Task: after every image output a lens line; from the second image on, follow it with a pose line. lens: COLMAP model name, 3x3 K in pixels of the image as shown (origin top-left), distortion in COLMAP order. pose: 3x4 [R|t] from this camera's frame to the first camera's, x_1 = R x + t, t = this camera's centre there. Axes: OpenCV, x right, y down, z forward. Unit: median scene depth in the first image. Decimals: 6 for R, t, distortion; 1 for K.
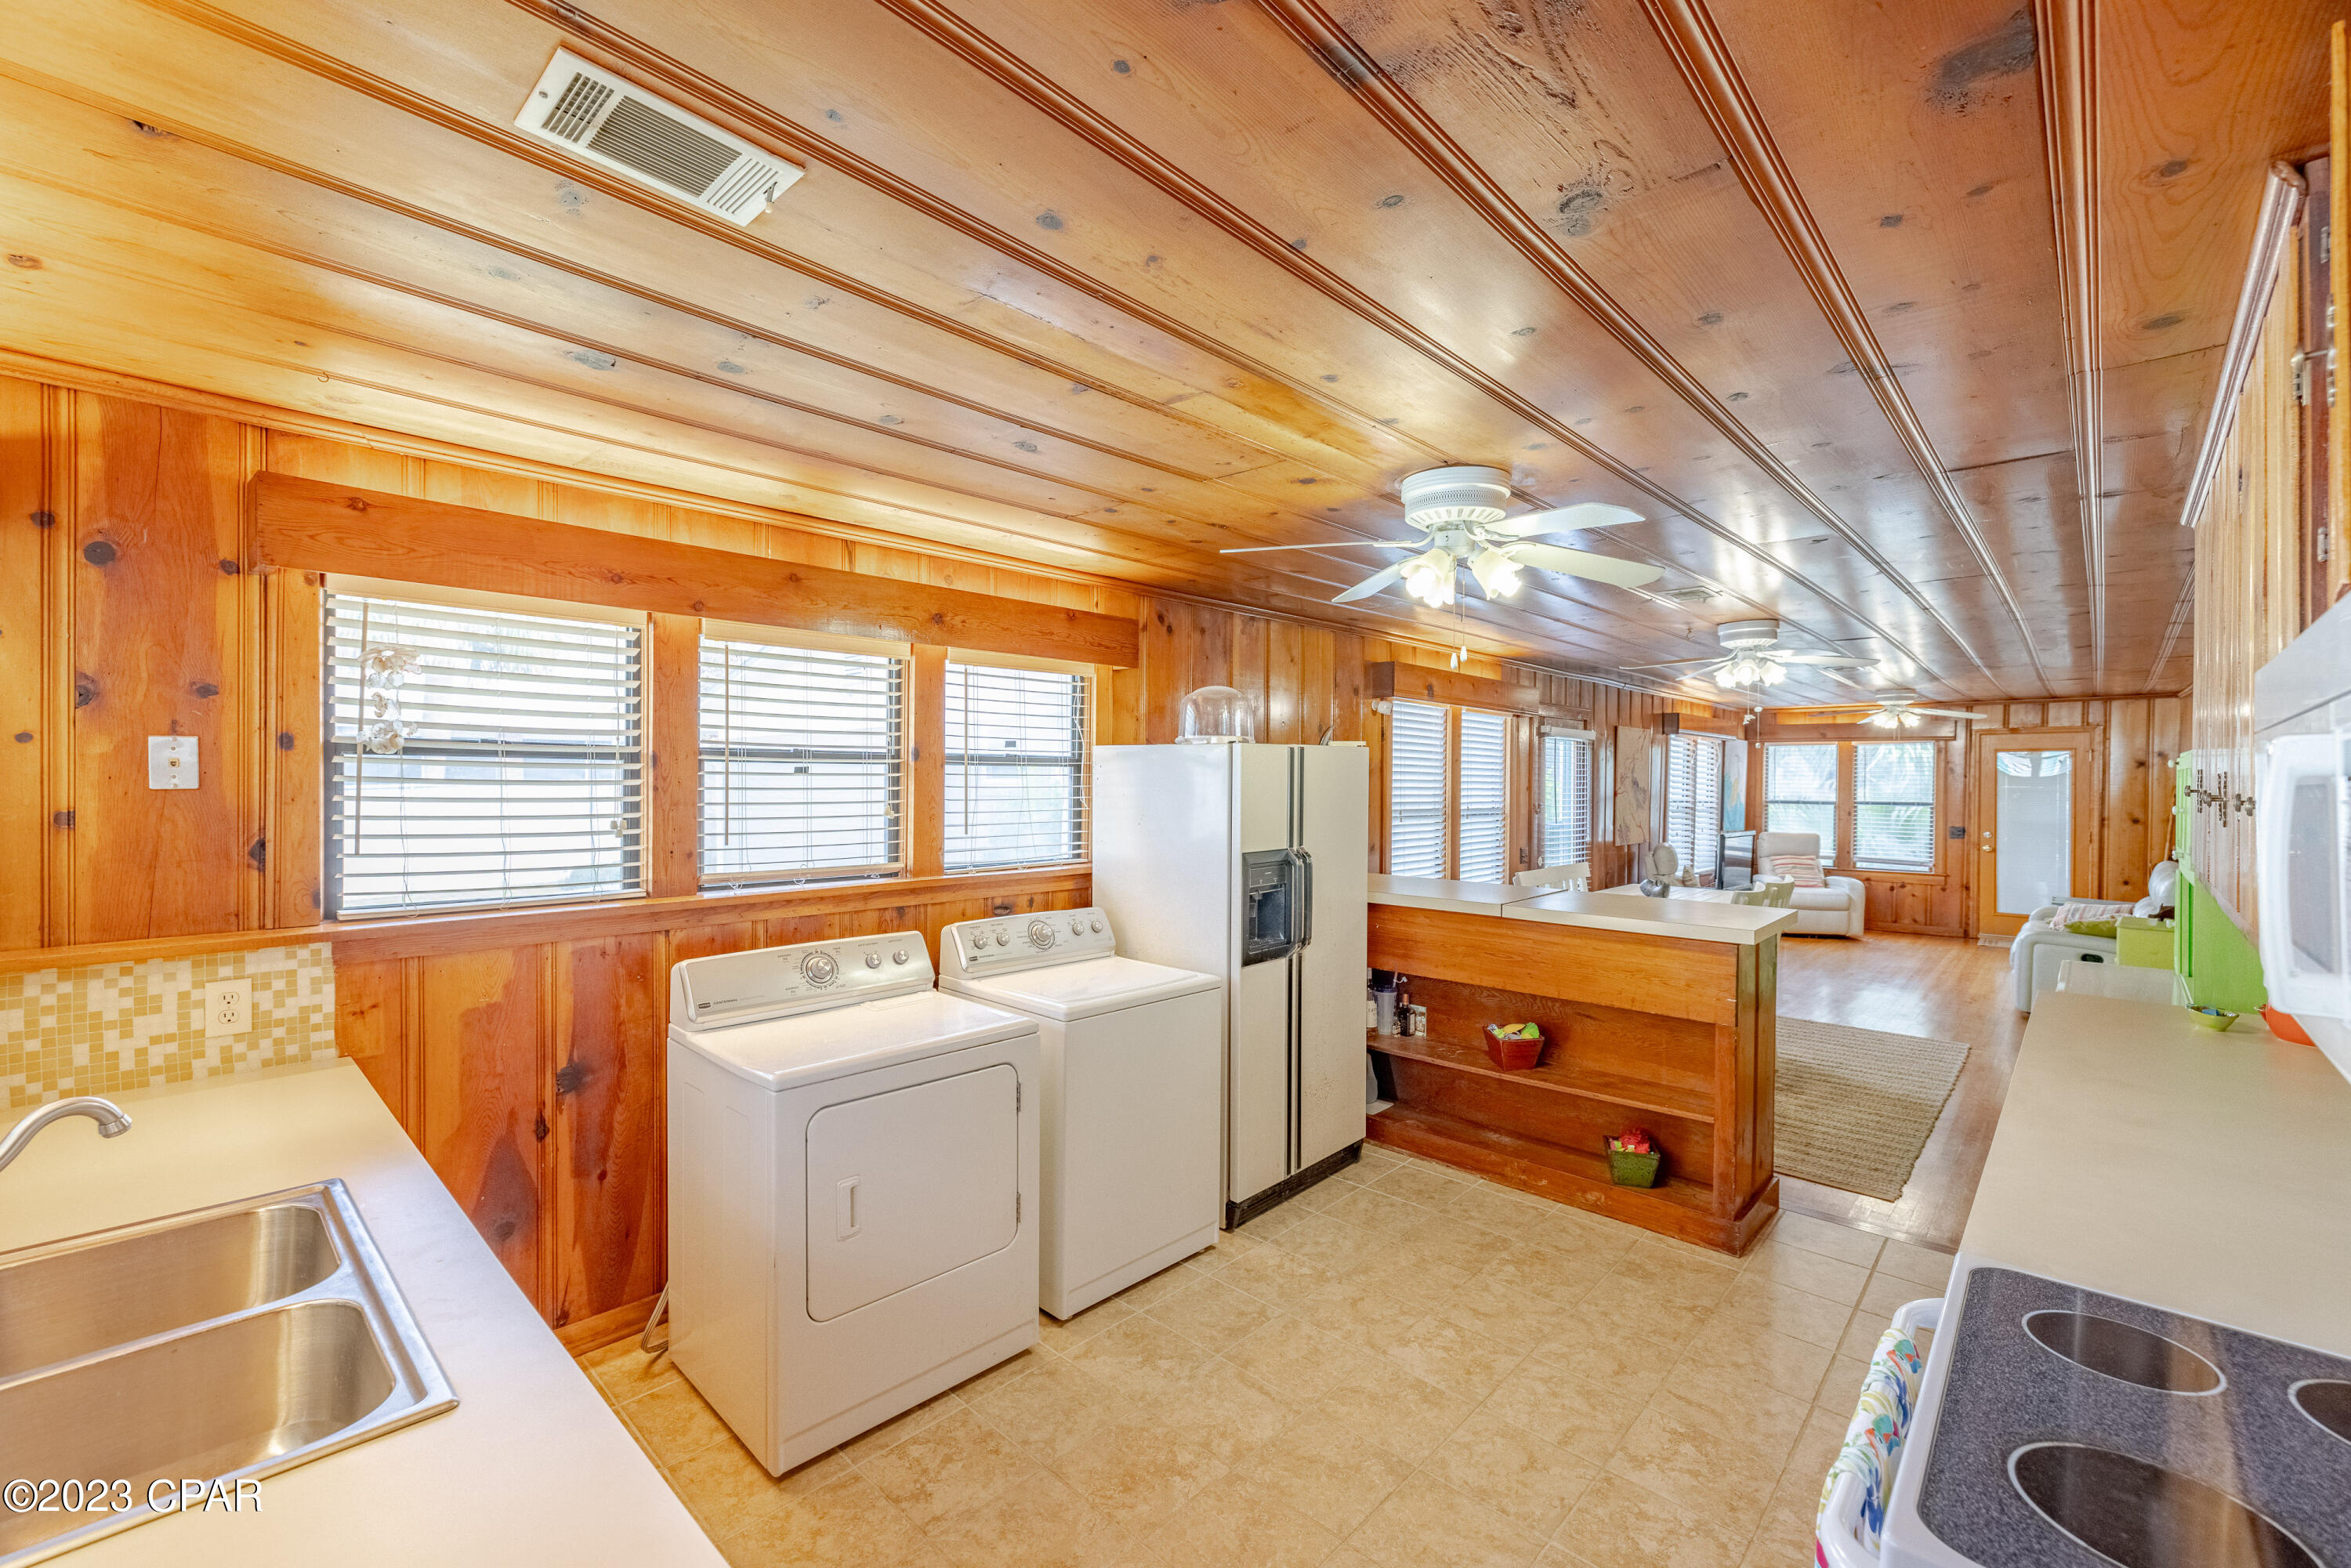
lens RADIAL K [[970.0, 0, 1175.5], [0, 970.0, 784.0], [0, 0, 1]] dist [0.002941, 0.000339]
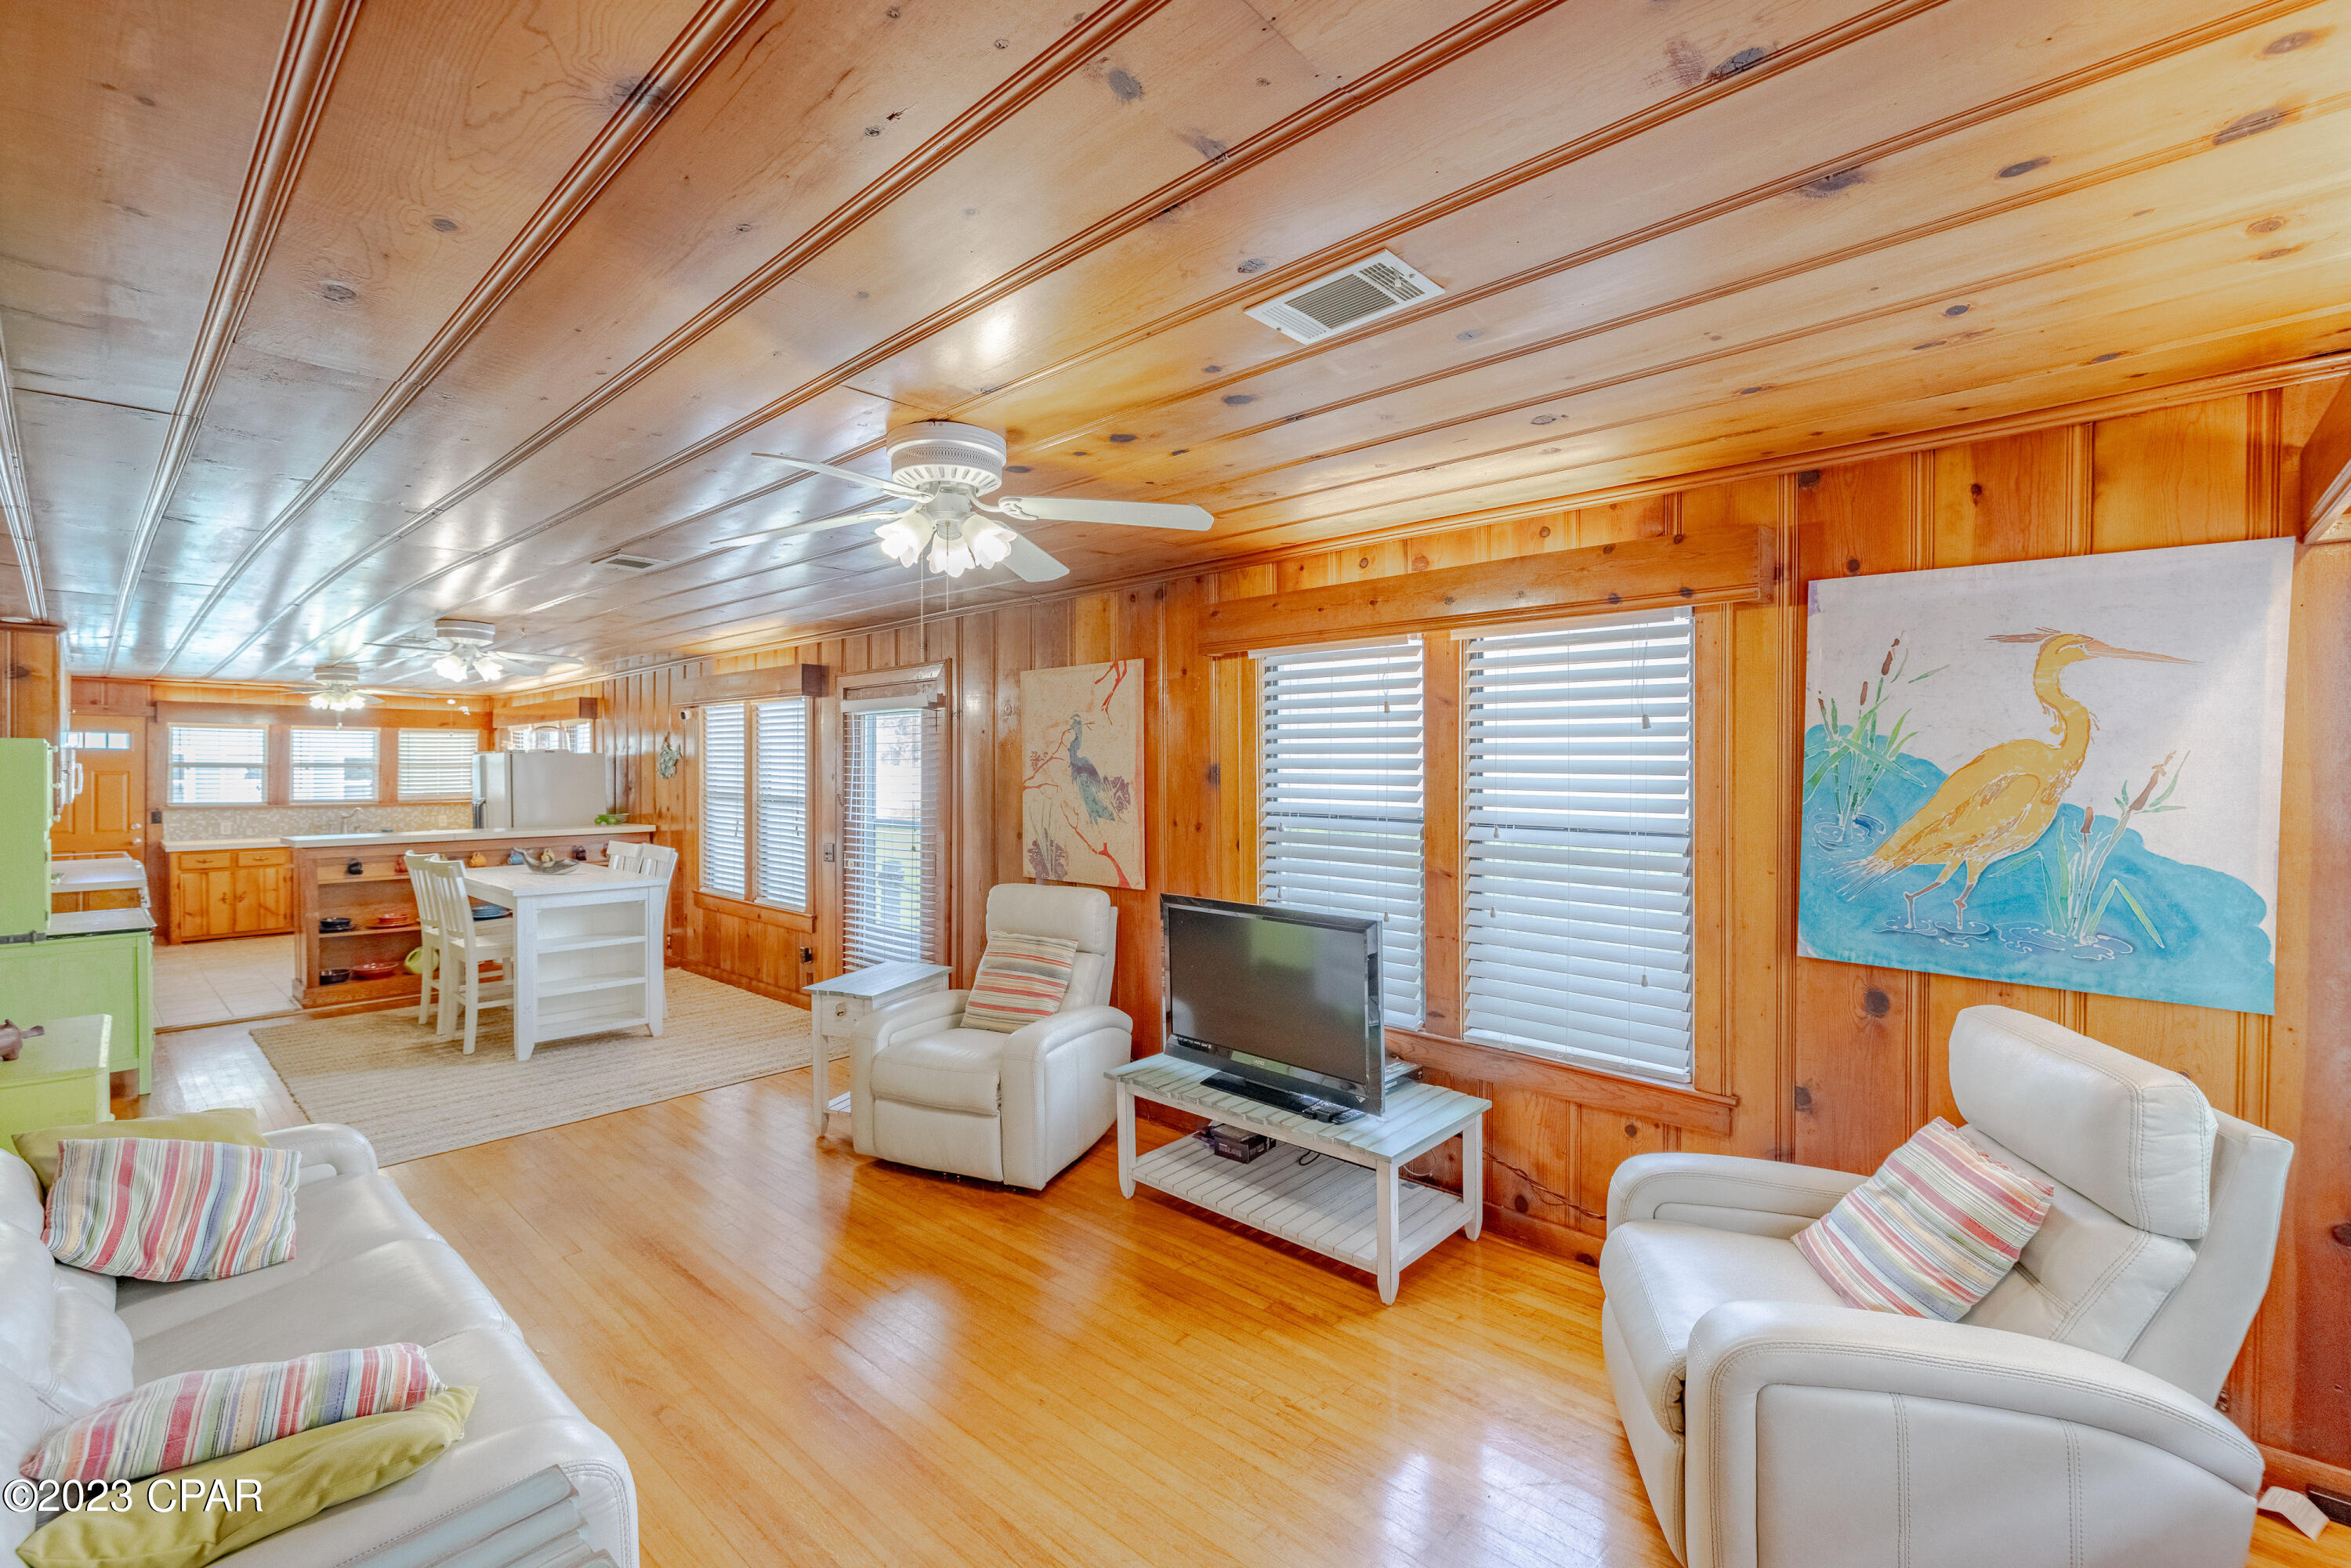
lens RADIAL K [[962.6, 0, 1168.7], [0, 962.6, 778.5], [0, 0, 1]] dist [0.001344, 0.000326]
pose [[0.039158, 0.000898, -0.999233, 1.693430], [-0.004170, 0.999991, 0.000735, 0.006587], [0.999224, 0.004138, 0.039161, 1.730005]]
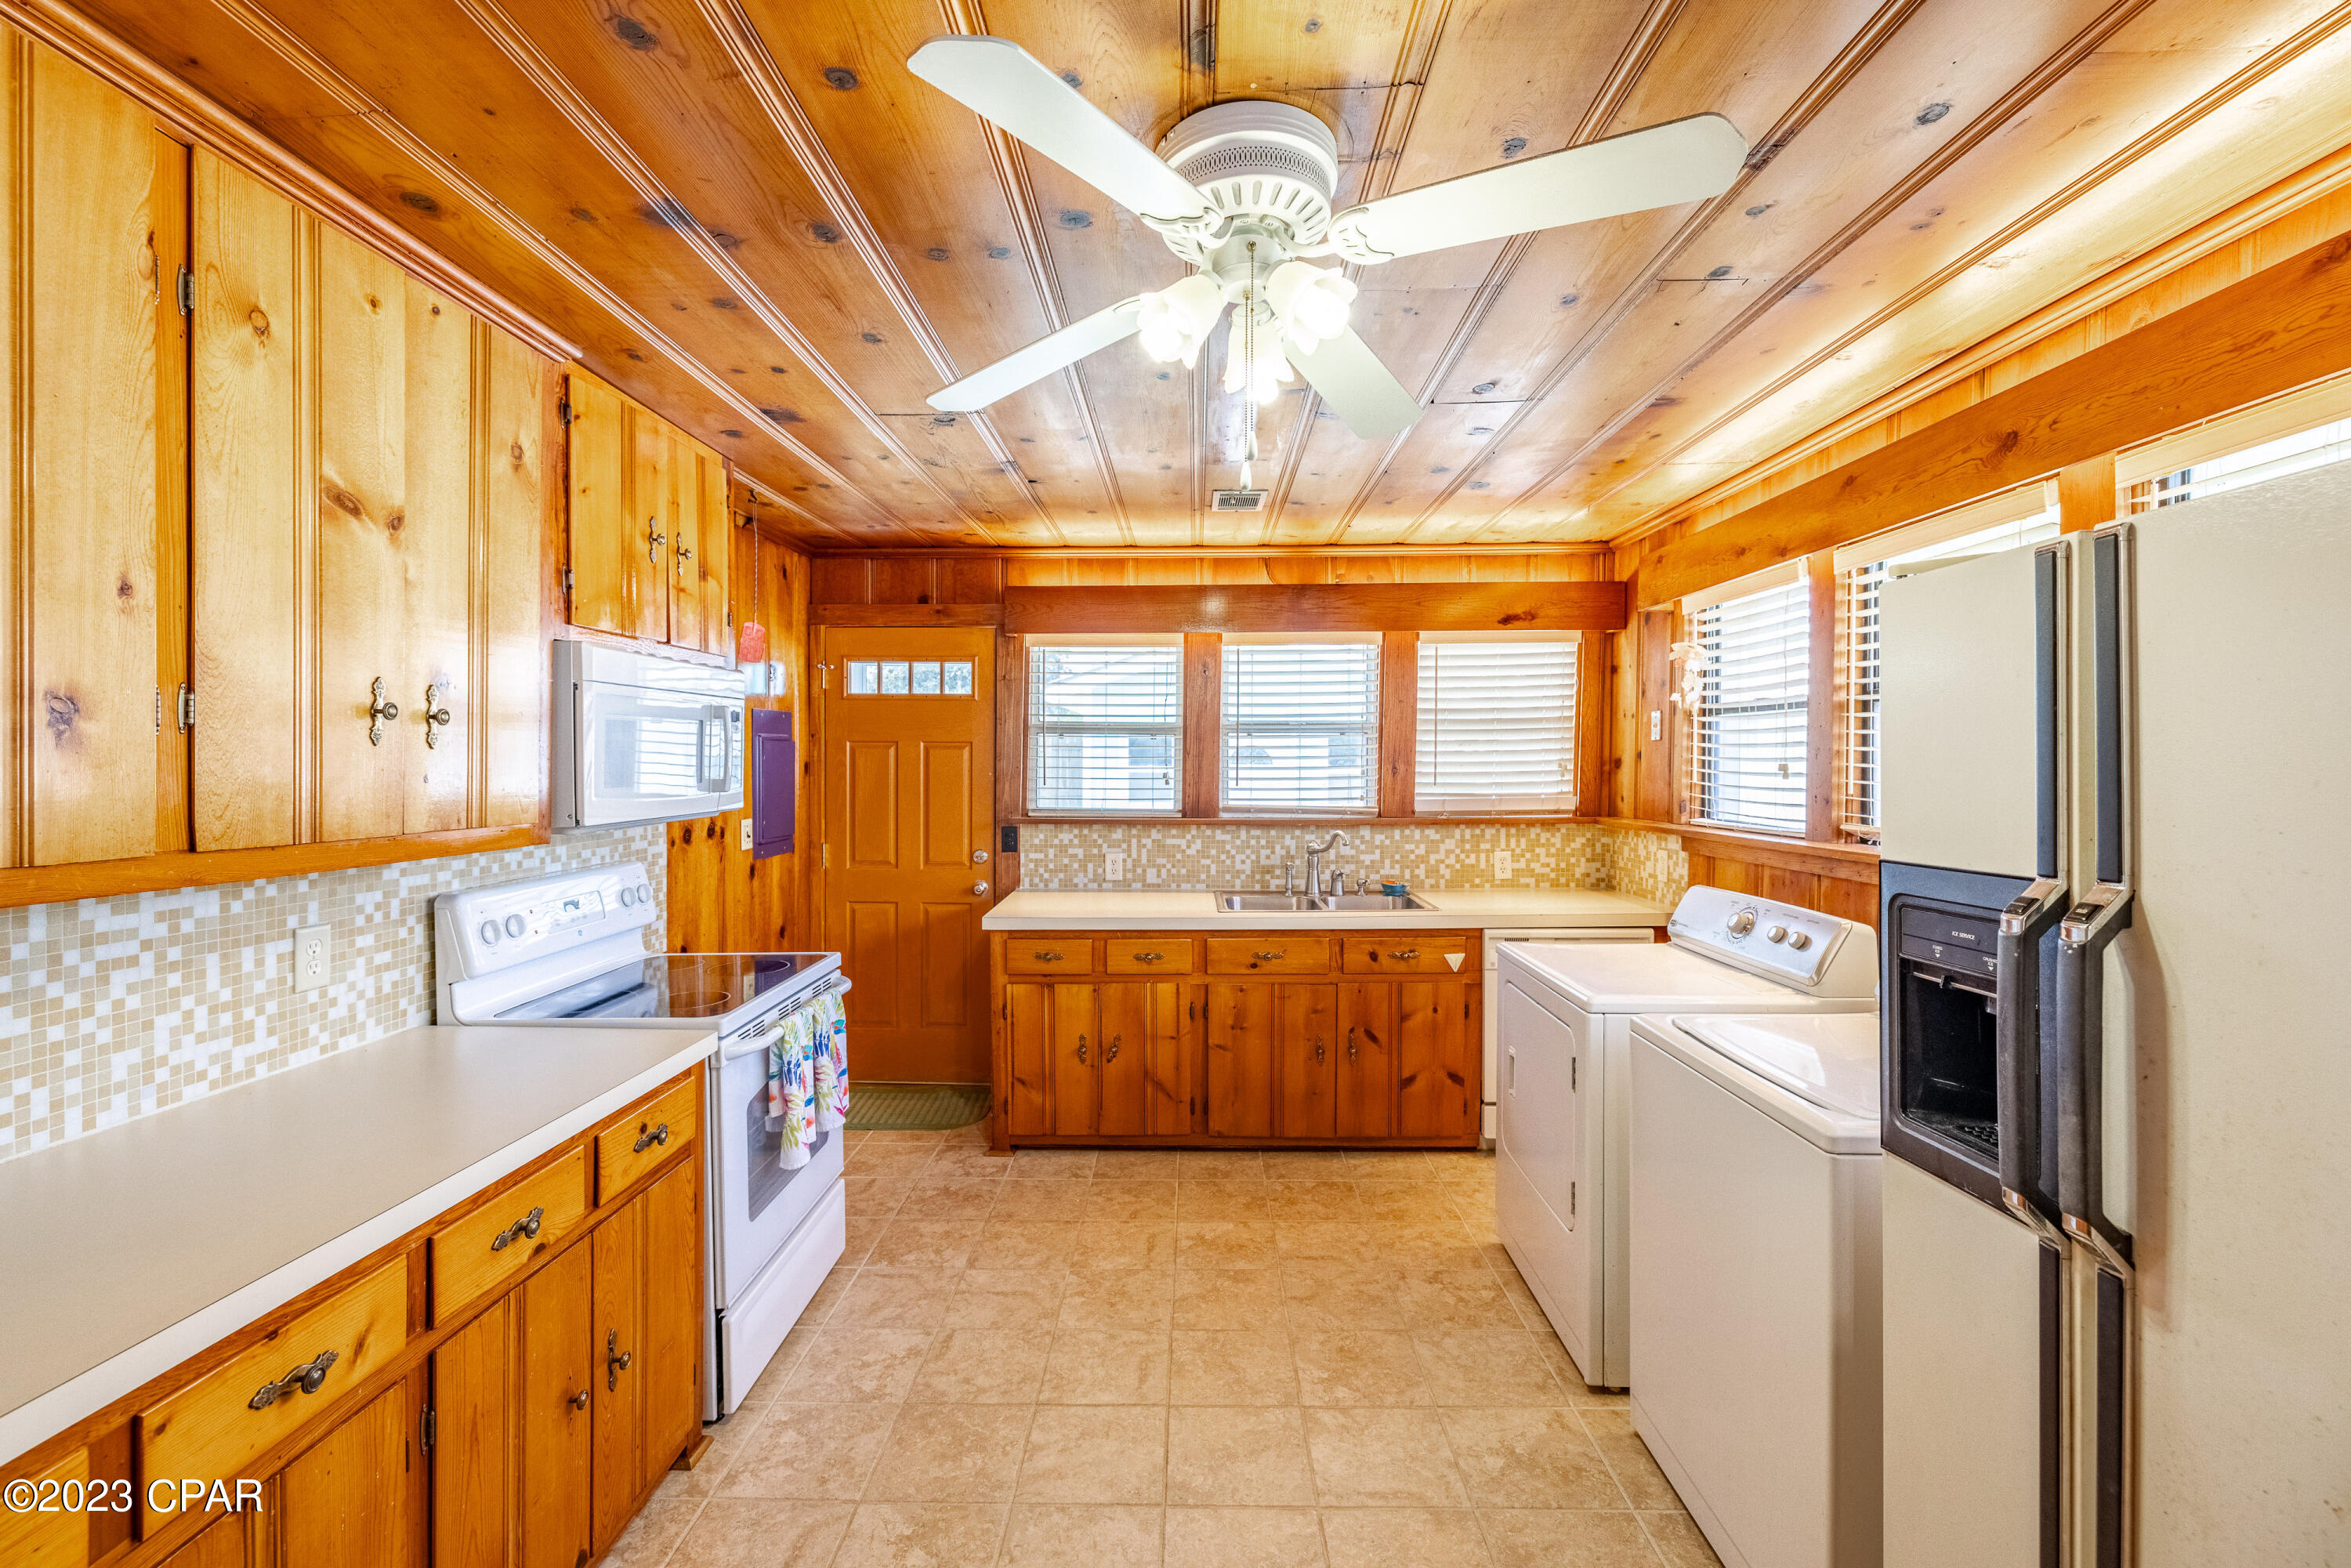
lens RADIAL K [[994.0, 0, 1167.5], [0, 994.0, 770.3], [0, 0, 1]] dist [-0.000246, -0.000208]
pose [[-0.744545, -0.000985, -0.667571, 0.352529], [-0.005755, 0.999971, 0.004943, 0.021695], [0.667547, 0.007522, -0.744530, 0.698709]]
